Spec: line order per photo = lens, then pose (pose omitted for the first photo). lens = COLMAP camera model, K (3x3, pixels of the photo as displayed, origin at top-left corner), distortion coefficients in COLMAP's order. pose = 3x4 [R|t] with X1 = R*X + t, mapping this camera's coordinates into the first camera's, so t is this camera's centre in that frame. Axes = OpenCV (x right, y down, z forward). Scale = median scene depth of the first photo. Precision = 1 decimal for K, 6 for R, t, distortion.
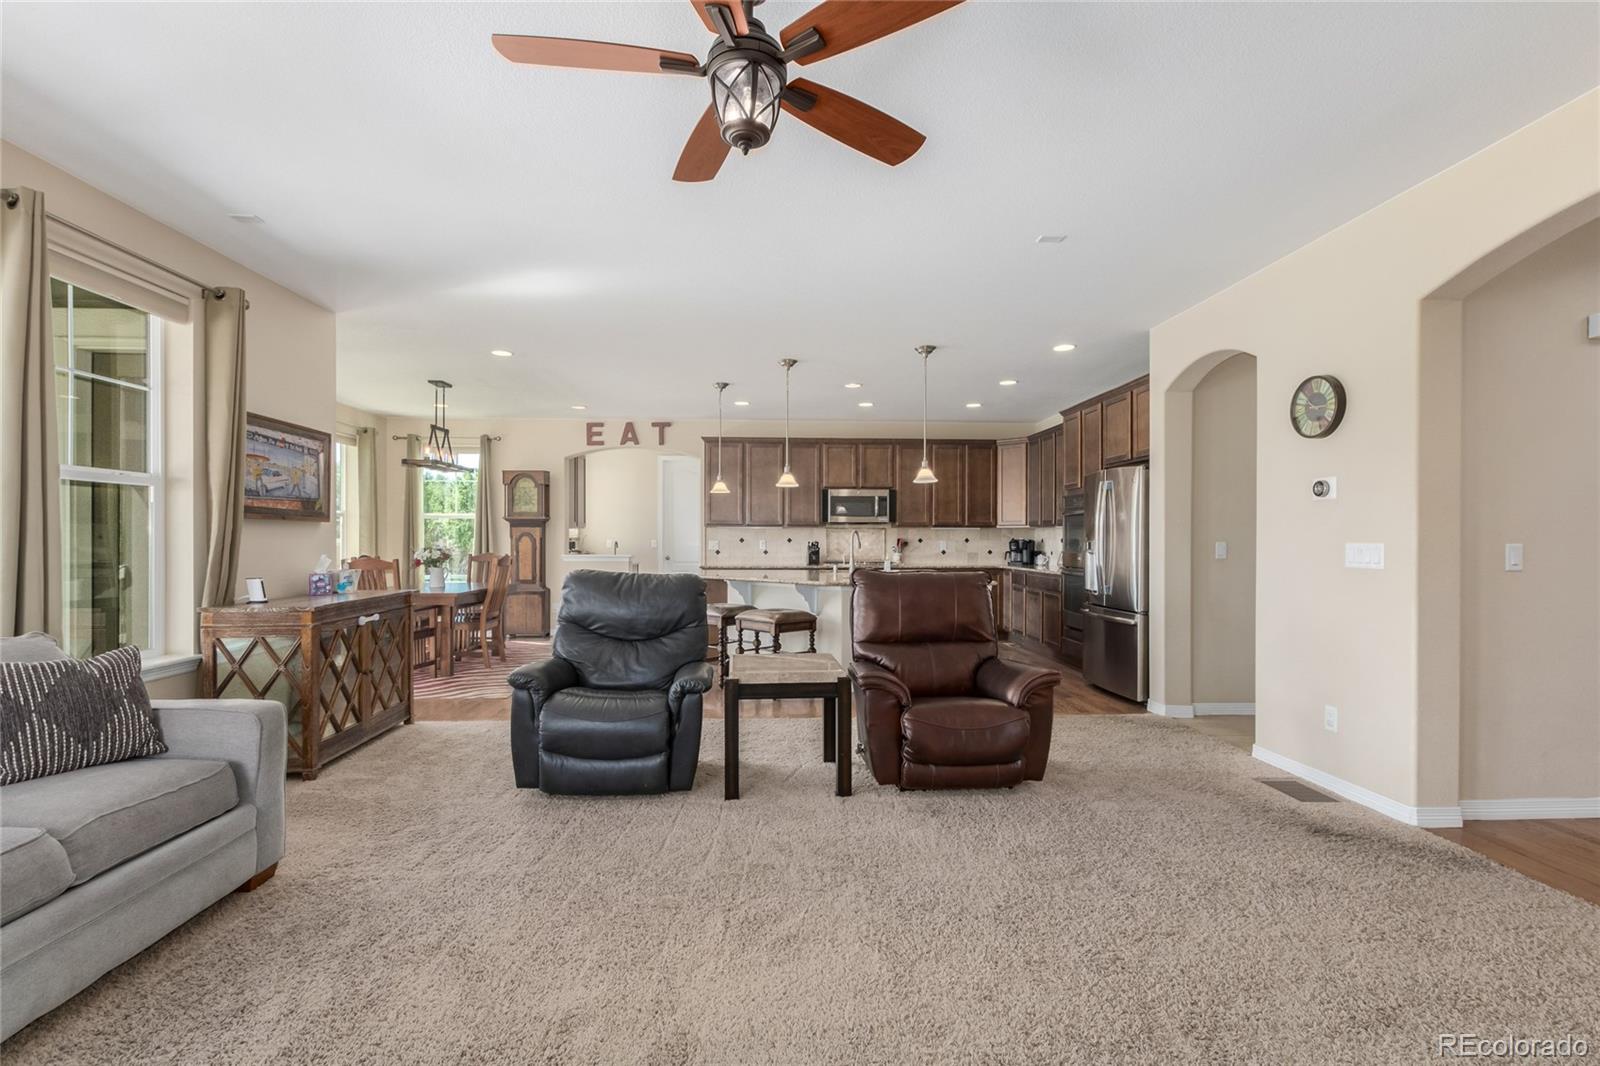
lens RADIAL K [[732.3, 0, 799.2], [0, 732.3, 534.7], [0, 0, 1]] dist [0.003876, -0.001555]
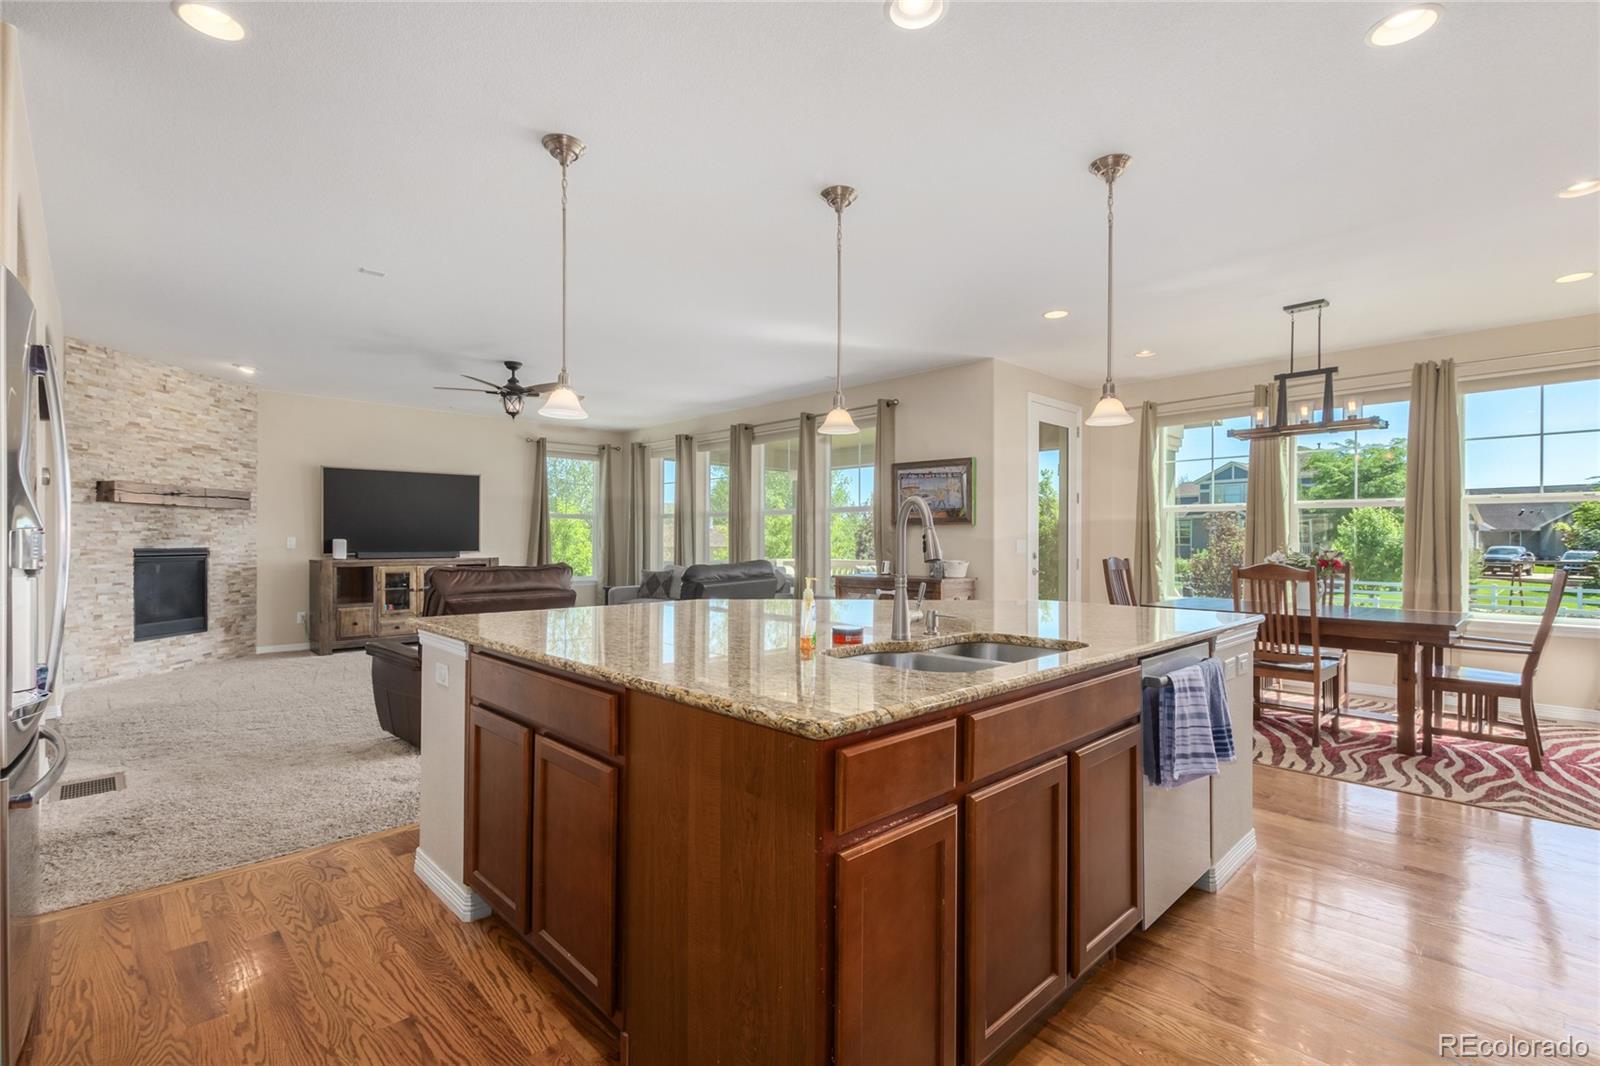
lens RADIAL K [[742.5, 0, 792.7], [0, 742.5, 538.9], [0, 0, 1]] dist [0.003744, -0.000871]
pose [[-0.768753, -0.006009, -0.639517, 0.396623], [0.000159, 0.999954, -0.009587, 0.017817], [0.639545, -0.007472, -0.768717, 1.571982]]
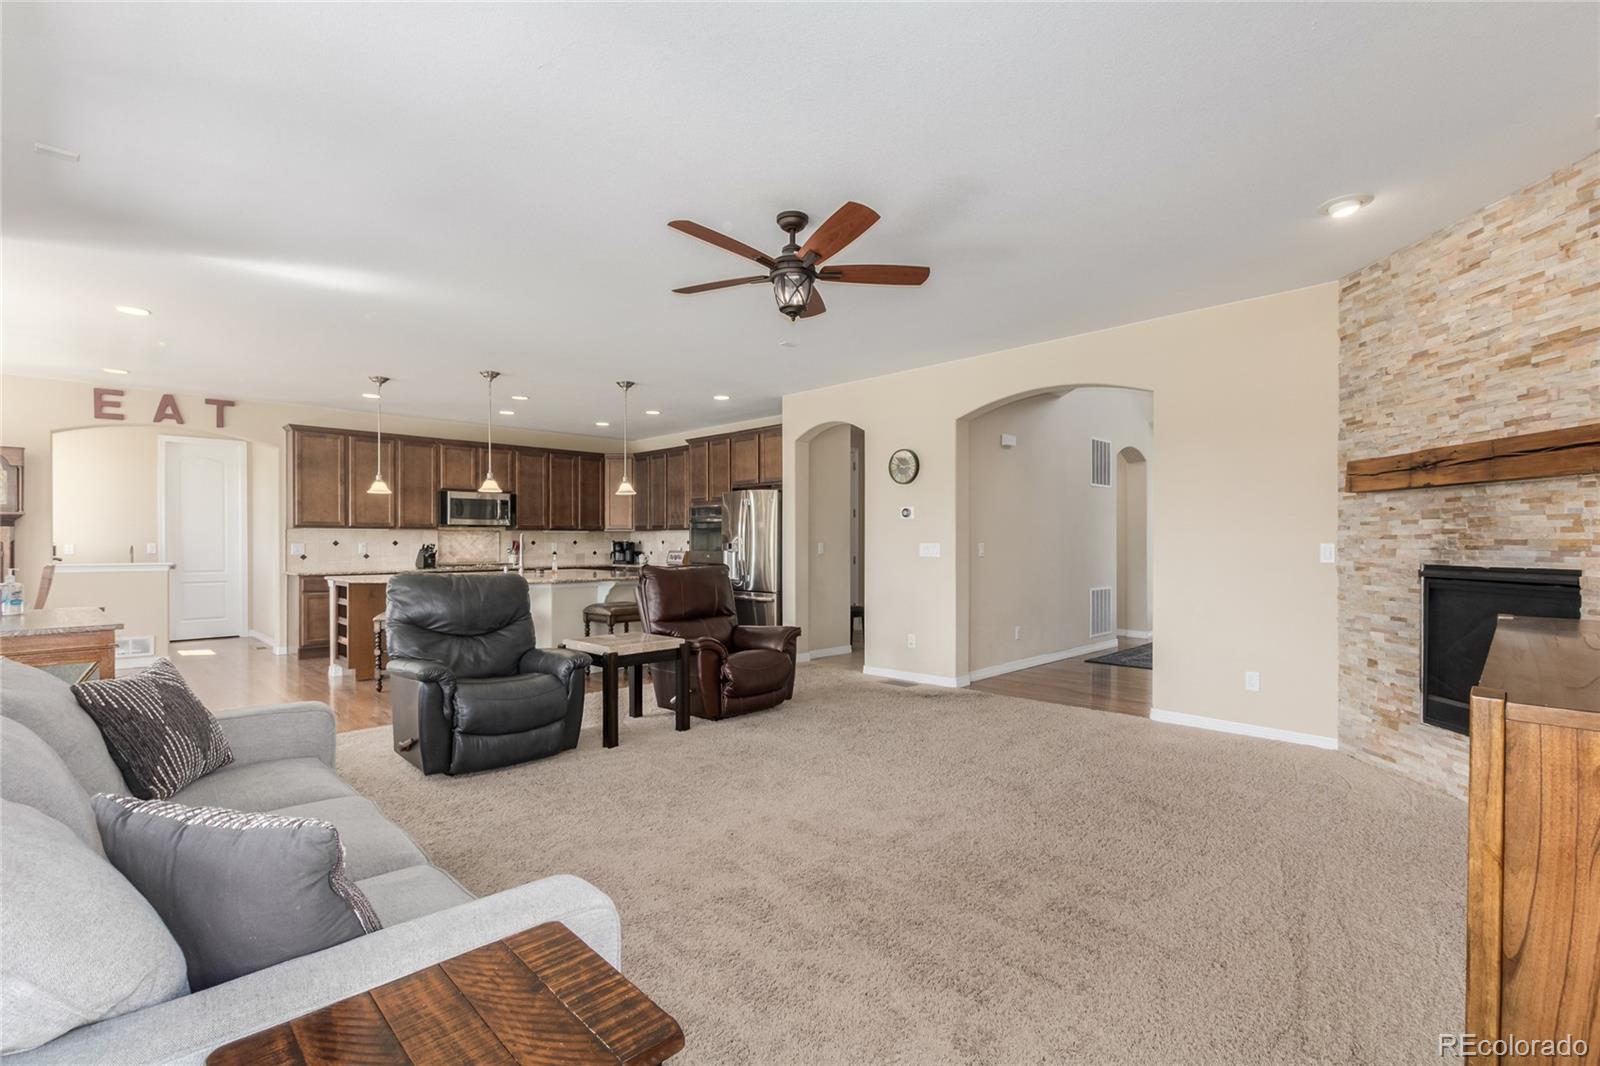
lens RADIAL K [[732.3, 0, 830.0], [0, 732.3, 539.1], [0, 0, 1]] dist [0.003876, -0.001555]
pose [[0.731455, -0.000237, 0.681890, -0.427193], [-0.002343, 0.999993, 0.002861, -0.002509], [-0.681886, -0.003691, 0.731450, -0.114894]]
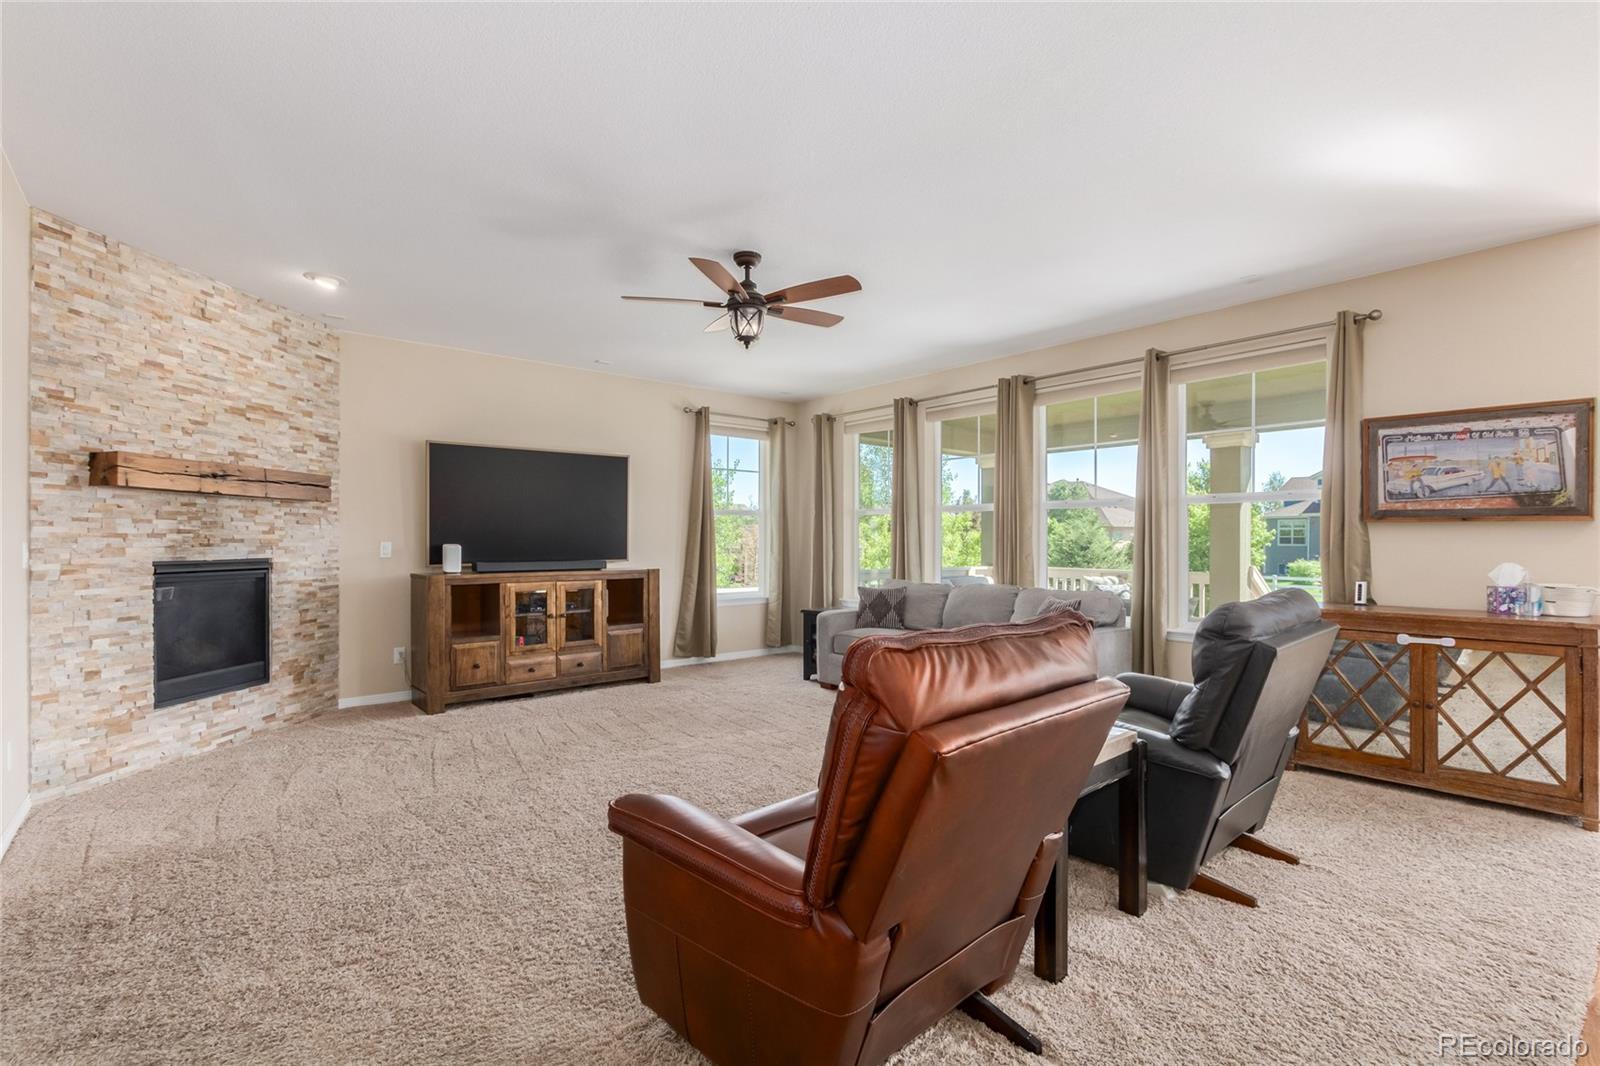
lens RADIAL K [[732.3, 0, 802.1], [0, 732.3, 539.1], [0, 0, 1]] dist [0.003876, -0.001555]
pose [[-0.802187, -0.004695, -0.597054, 0.363519], [0.000796, 0.999960, -0.008933, 0.006418], [0.597072, -0.007641, -0.802151, 0.978567]]
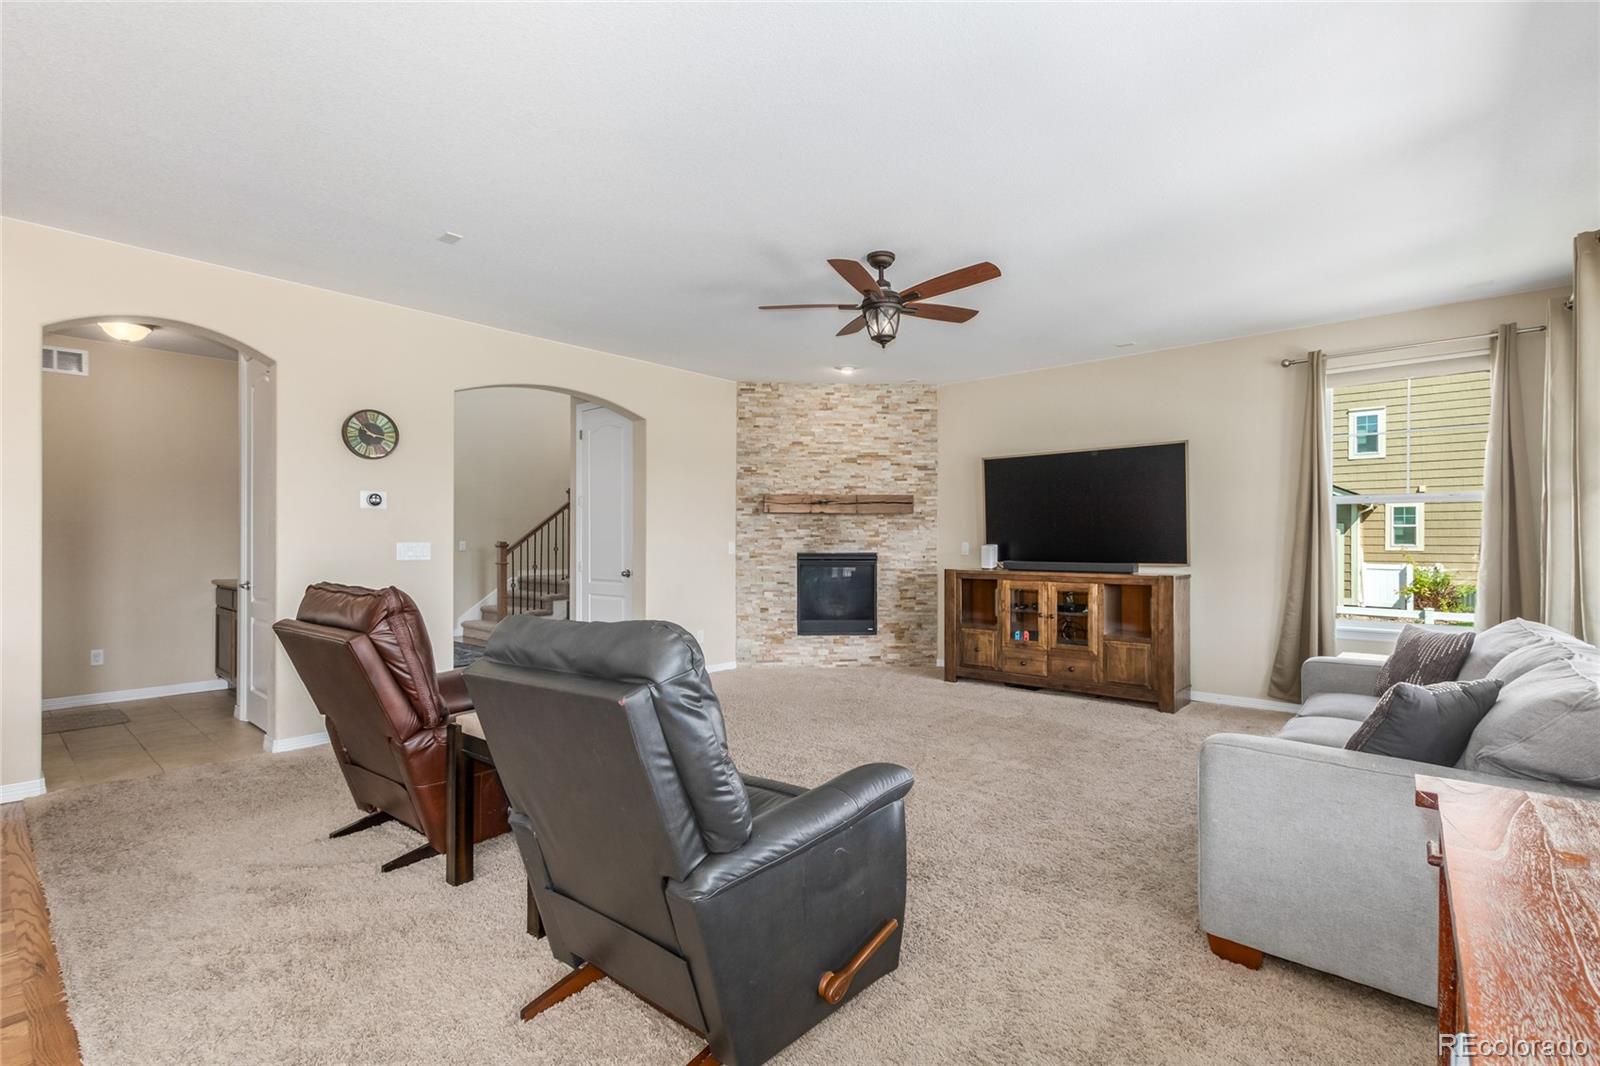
lens RADIAL K [[732.3, 0, 794.0], [0, 732.3, 537.4], [0, 0, 1]] dist [0.003876, -0.001555]
pose [[-0.705184, -0.000576, 0.709024, -0.478591], [-0.008490, 0.999935, -0.007631, 0.004231], [-0.708973, -0.011401, -0.705143, 0.936874]]
